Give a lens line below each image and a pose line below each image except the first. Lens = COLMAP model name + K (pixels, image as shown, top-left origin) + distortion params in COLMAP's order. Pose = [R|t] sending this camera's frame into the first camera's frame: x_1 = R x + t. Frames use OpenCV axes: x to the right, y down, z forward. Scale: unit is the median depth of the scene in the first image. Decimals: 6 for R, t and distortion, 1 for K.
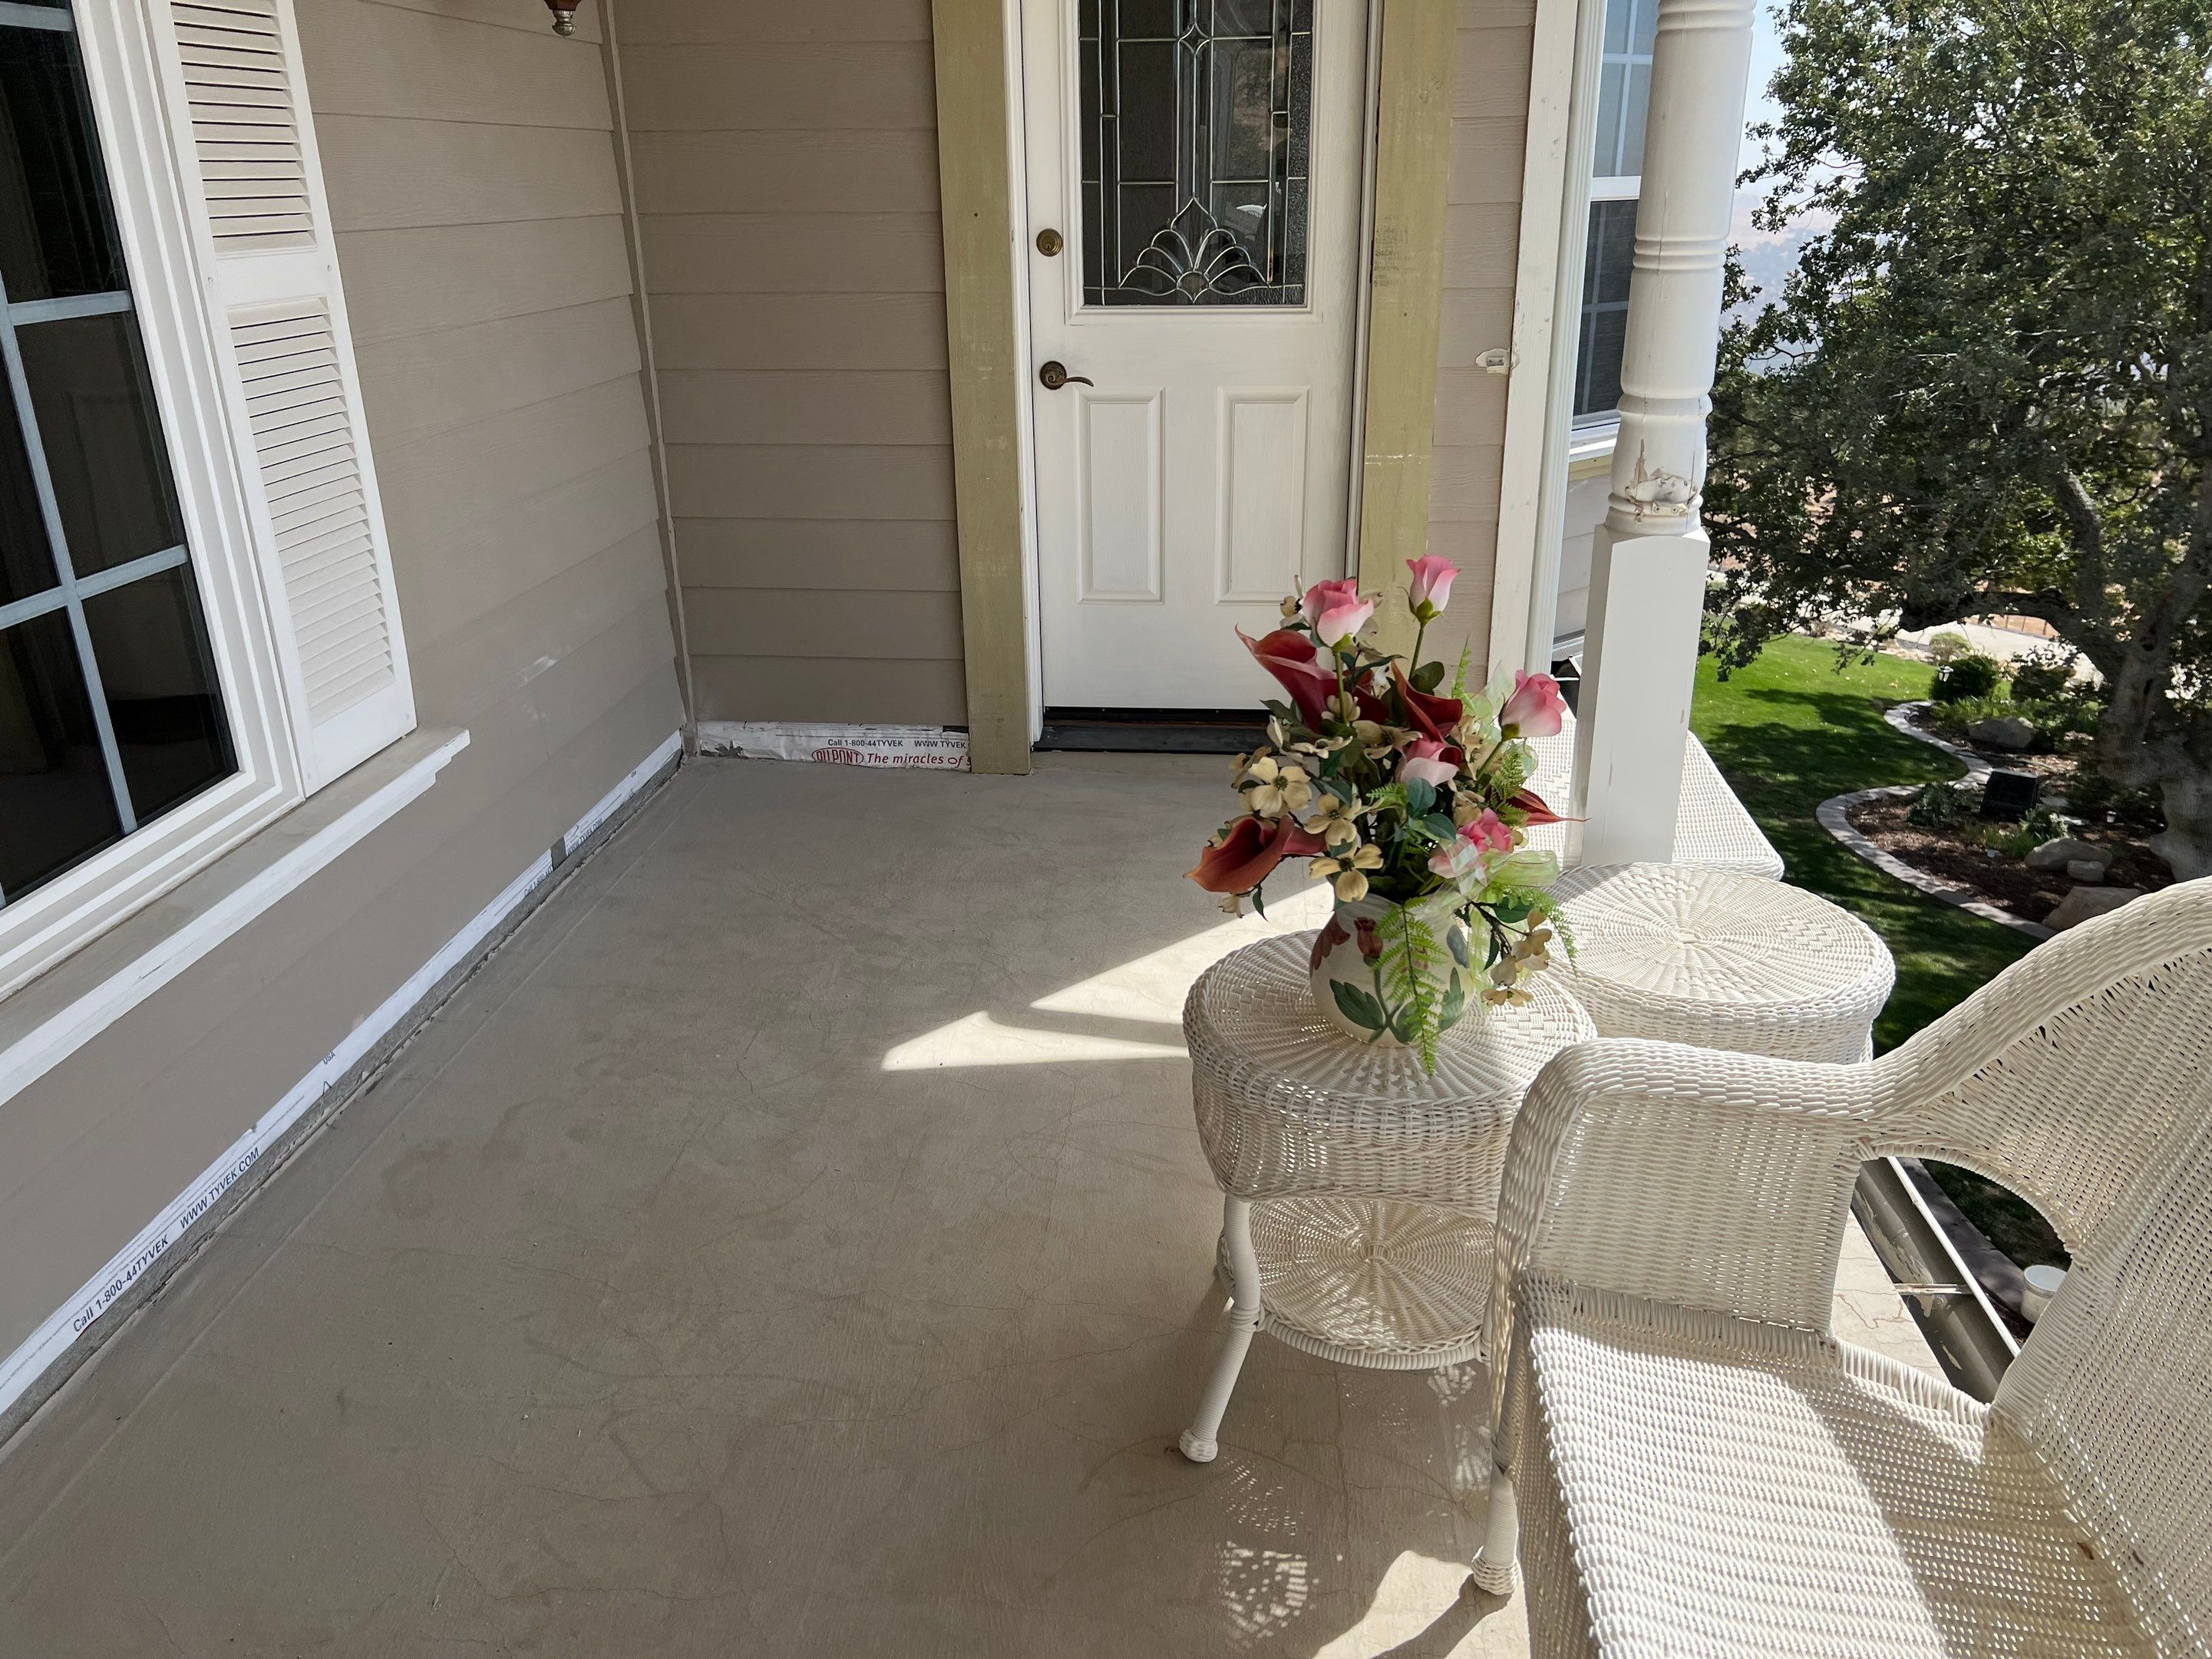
lens RADIAL K [[1660.0, 0, 1109.6], [0, 1660.0, 828.0], [0, 0, 1]] dist [0.080542, -0.106563]
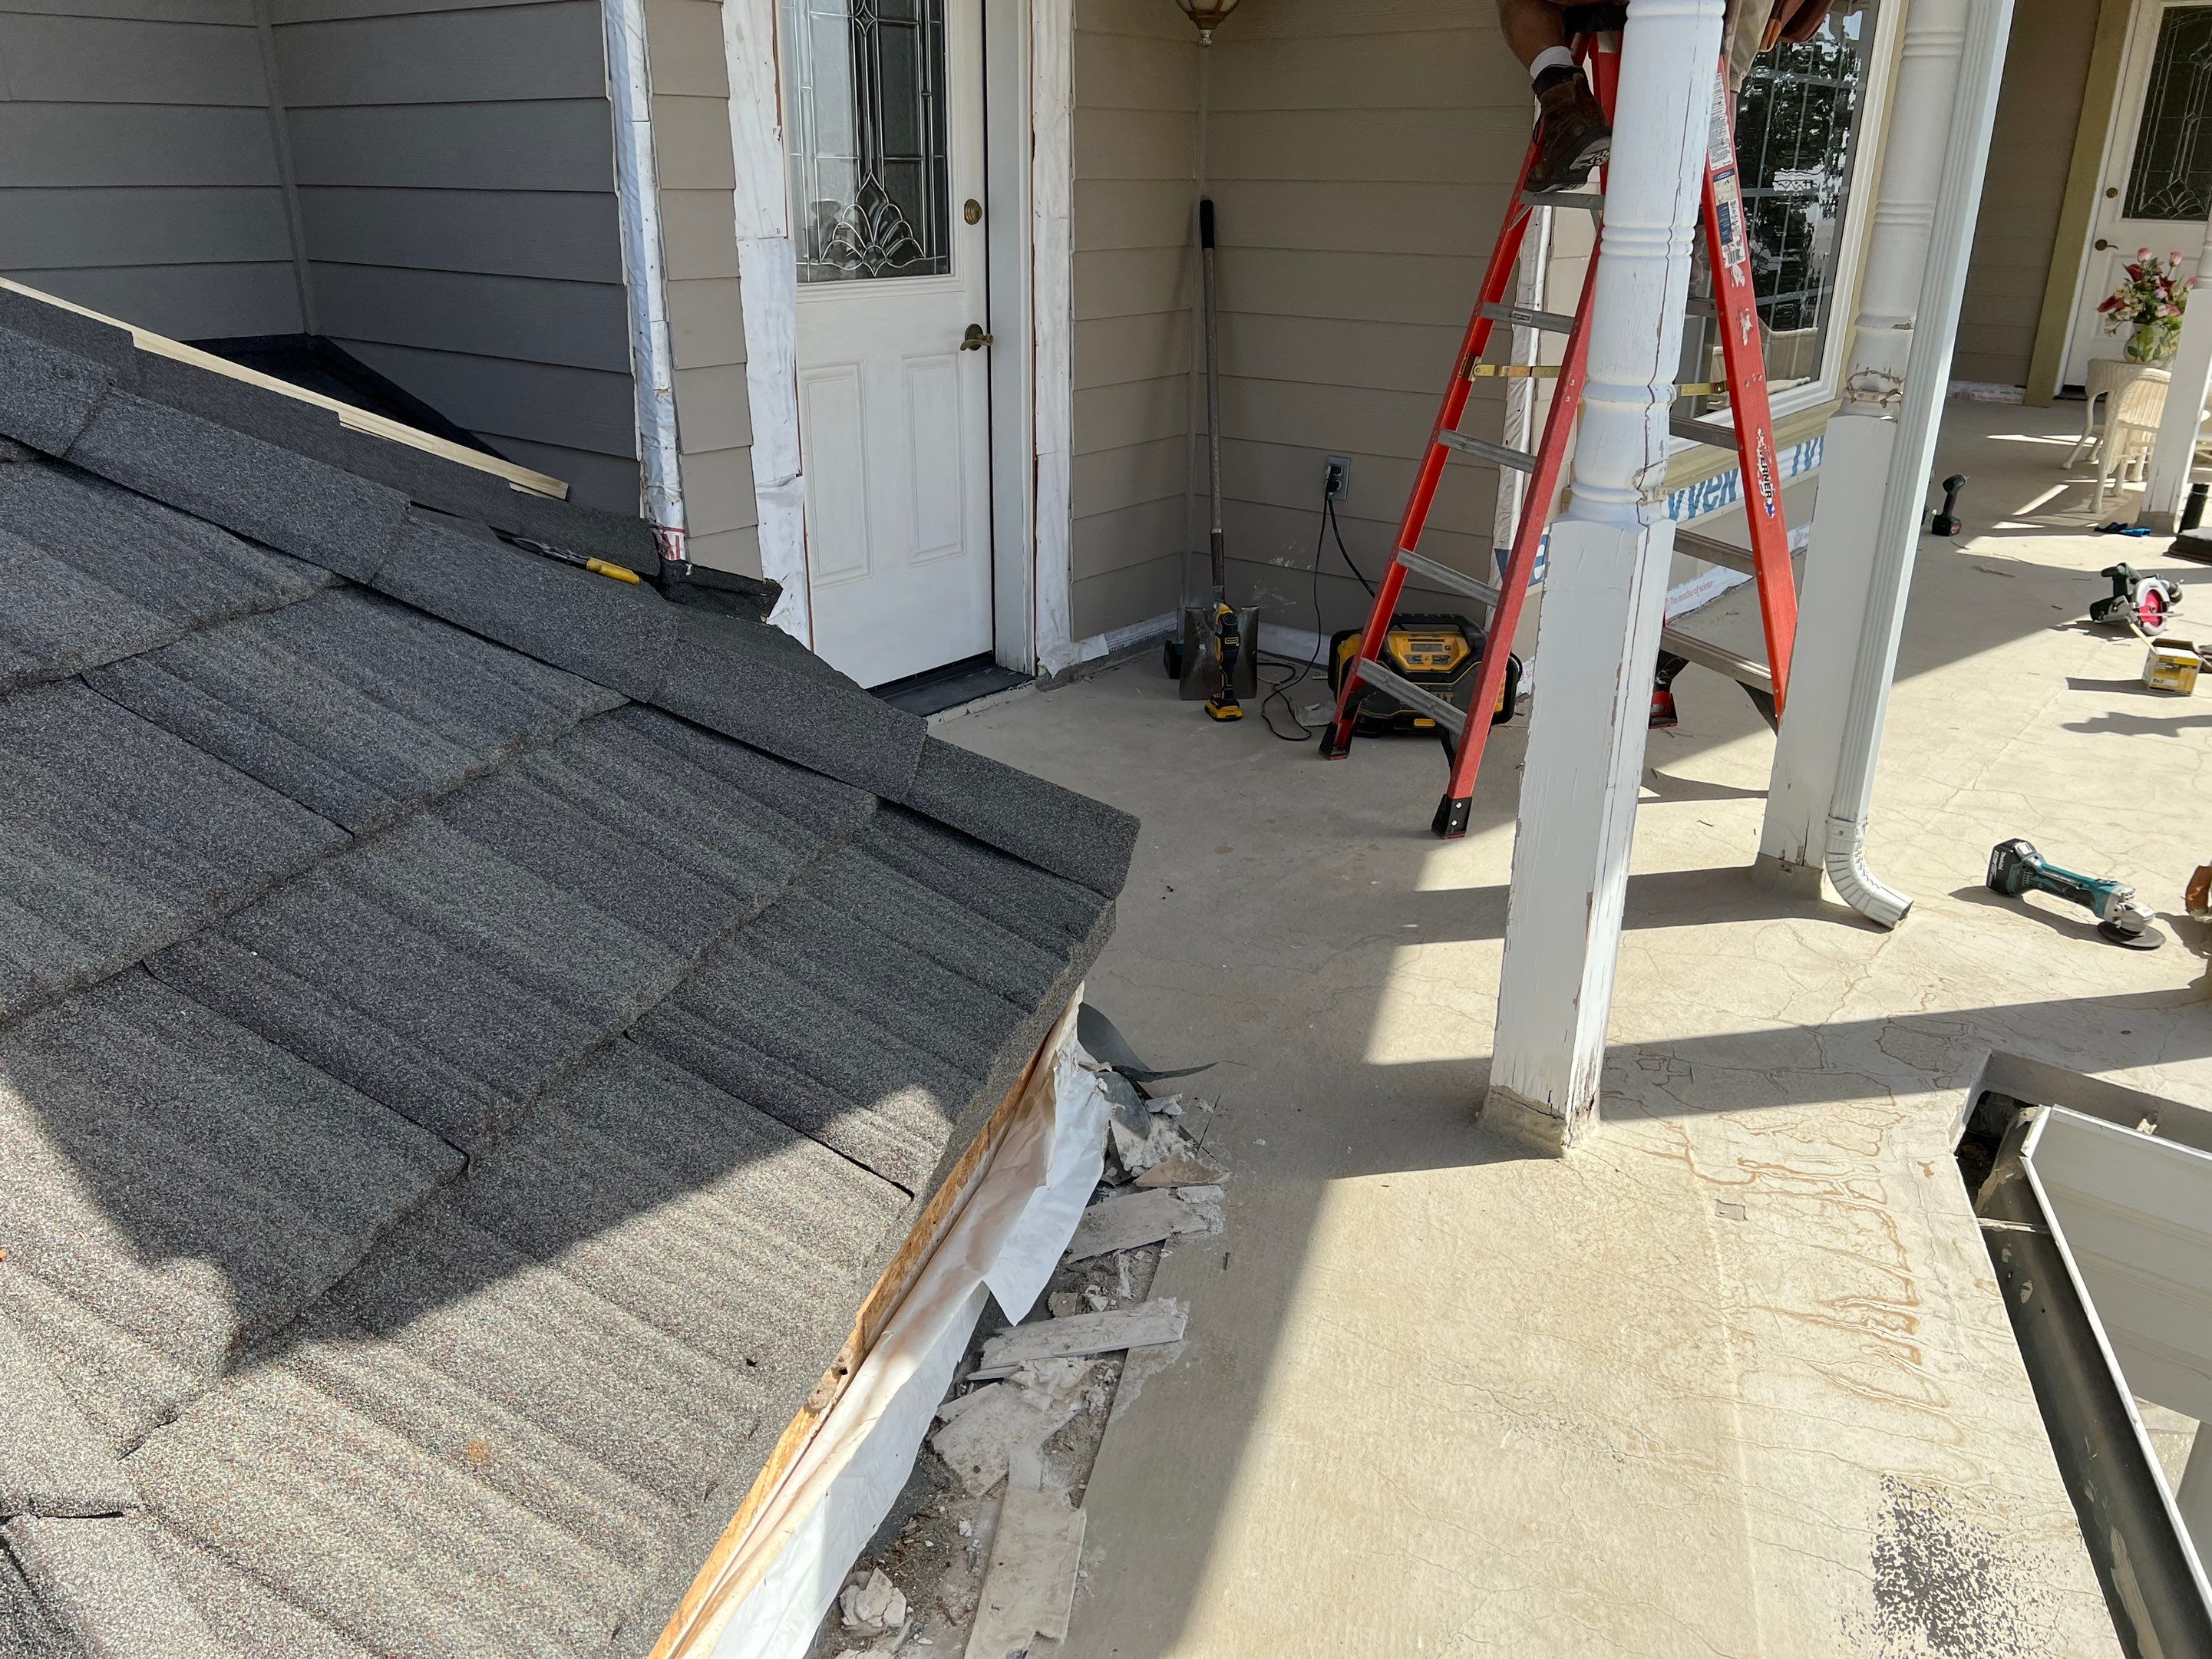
lens RADIAL K [[1675.5, 0, 1048.7], [0, 1675.5, 816.8], [0, 0, 1]] dist [0.017879, -0.031732]
pose [[0.821115, 0.218580, -0.527250, 0.174742], [-0.219190, 0.973691, 0.062303, 0.716330], [0.526997, 0.064410, 0.847423, -1.814603]]
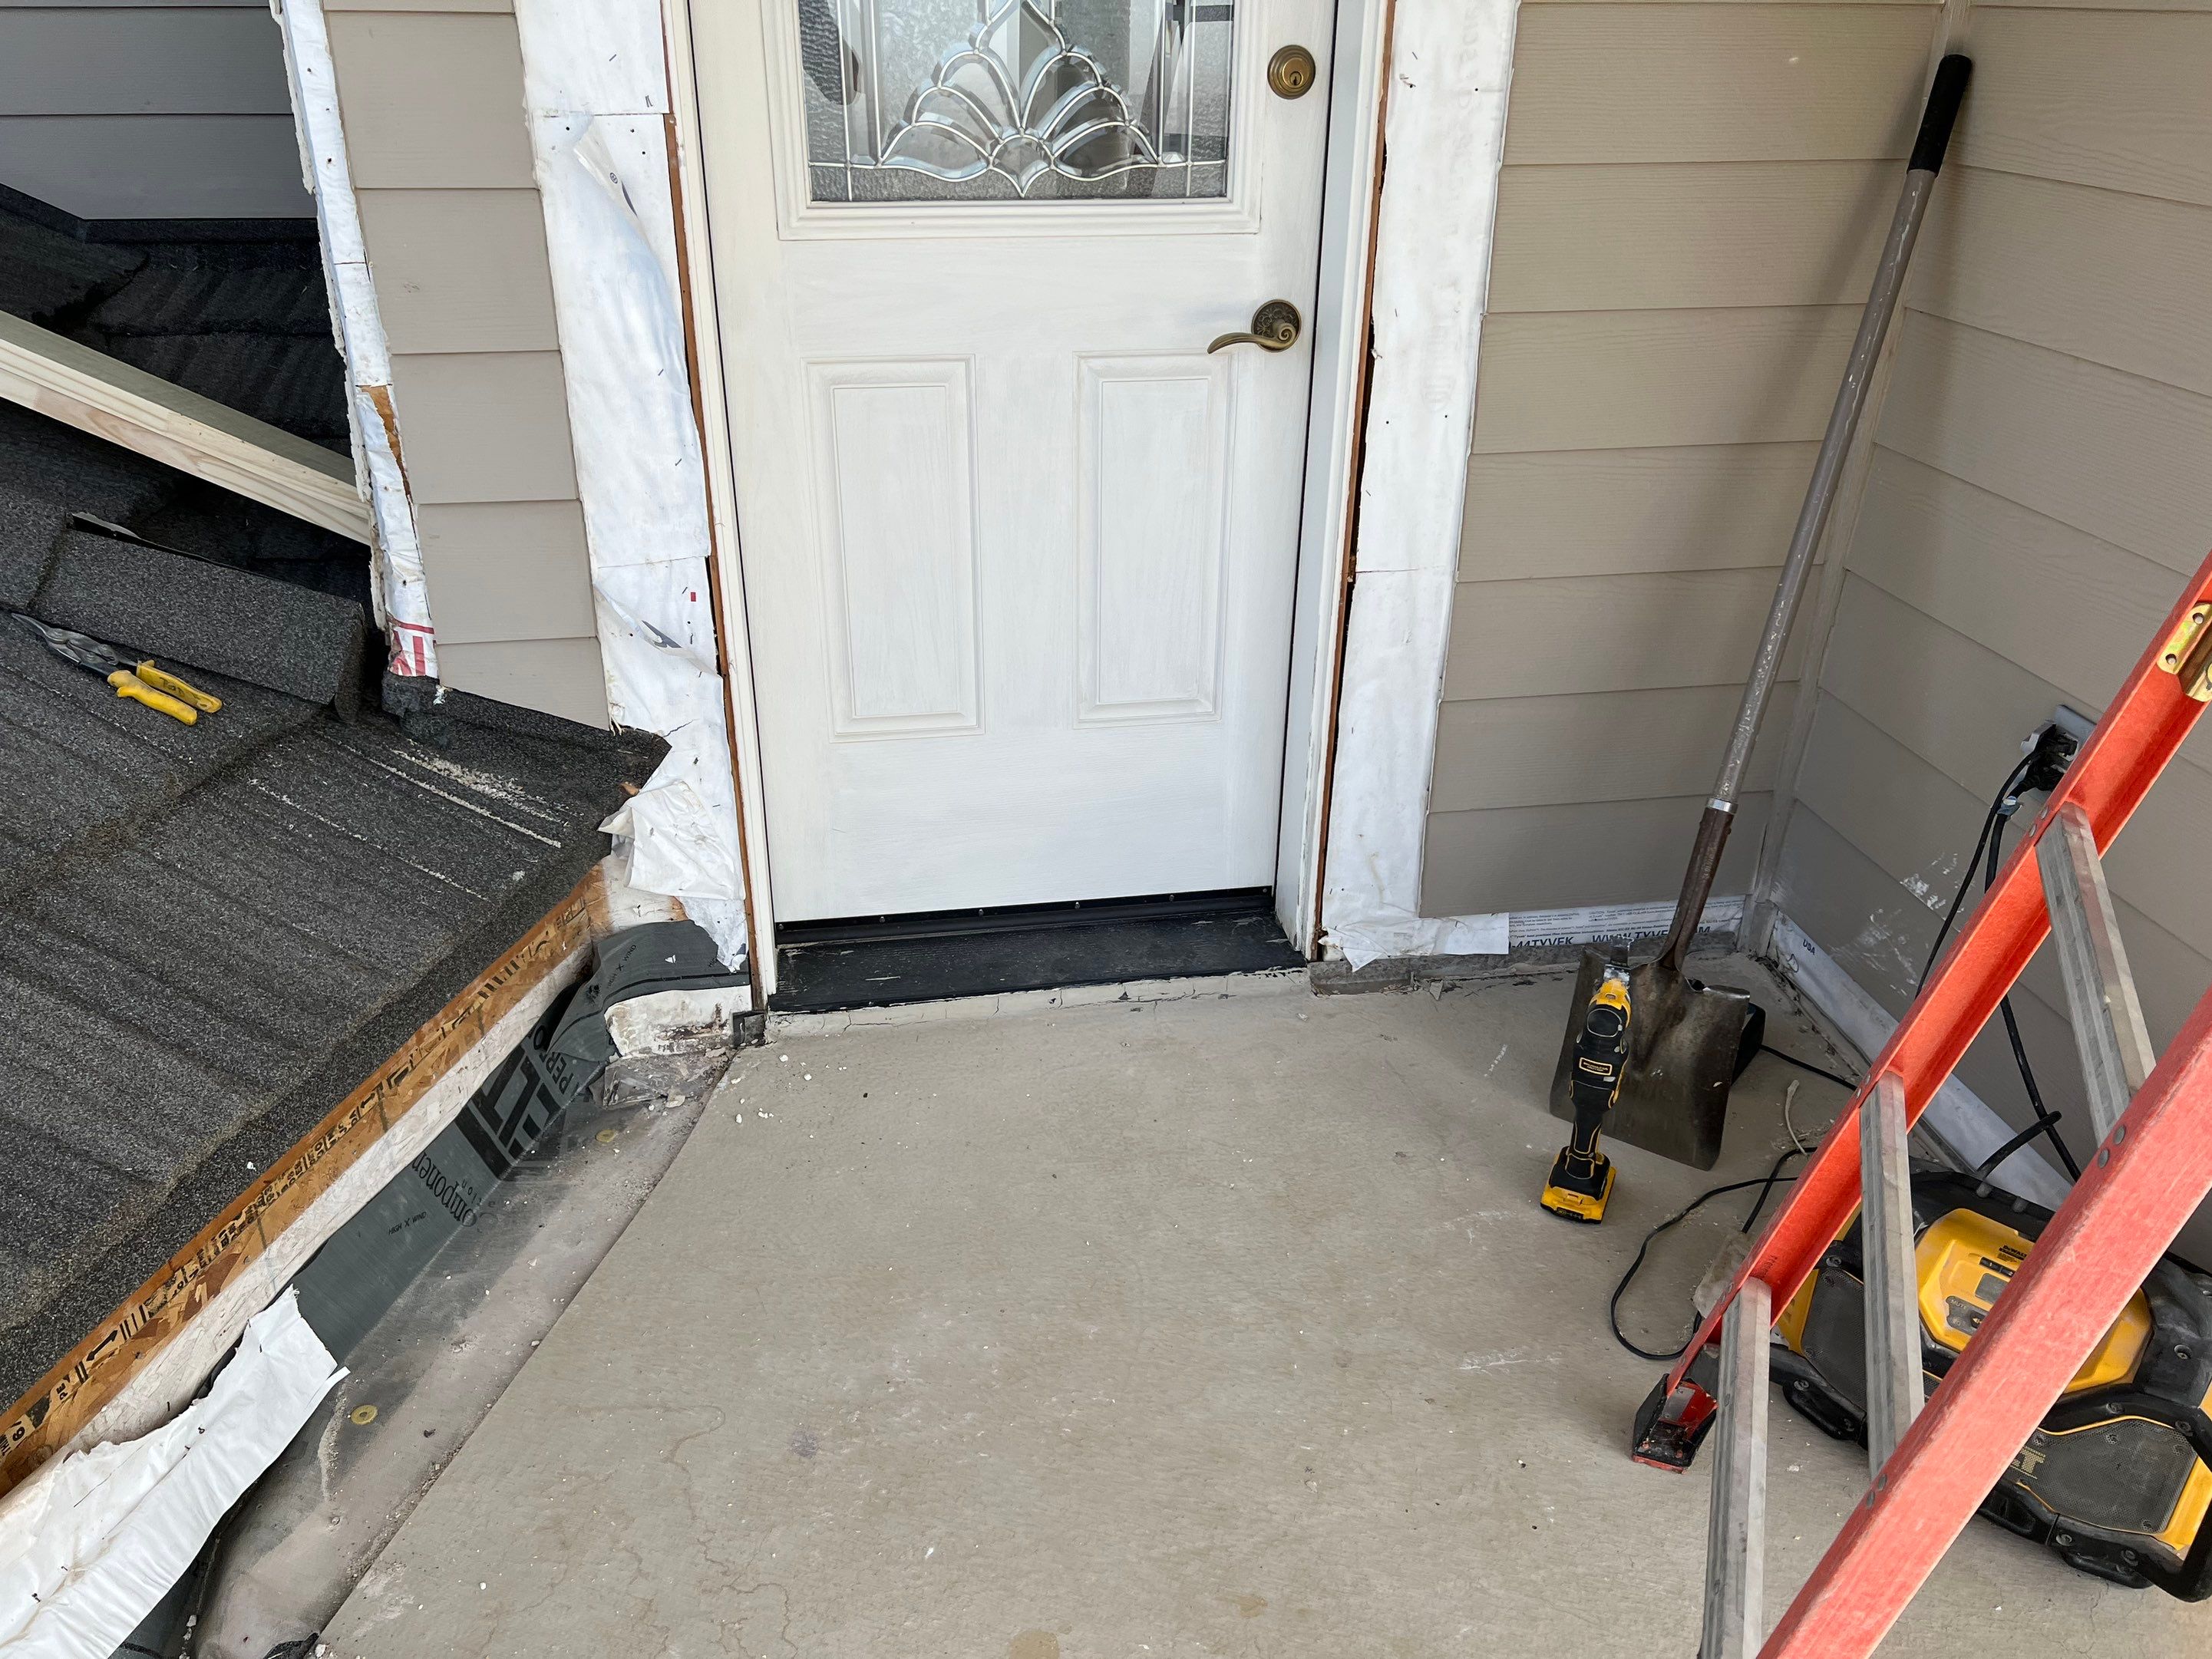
lens RADIAL K [[1634.1, 0, 1099.6], [0, 1634.1, 792.5], [0, 0, 1]] dist [0.053505, -0.103155]
pose [[0.229396, 0.435773, -0.870333, 0.028217], [-0.356546, 0.869646, 0.341454, 0.474647], [0.905678, 0.231986, 0.354867, -1.181681]]
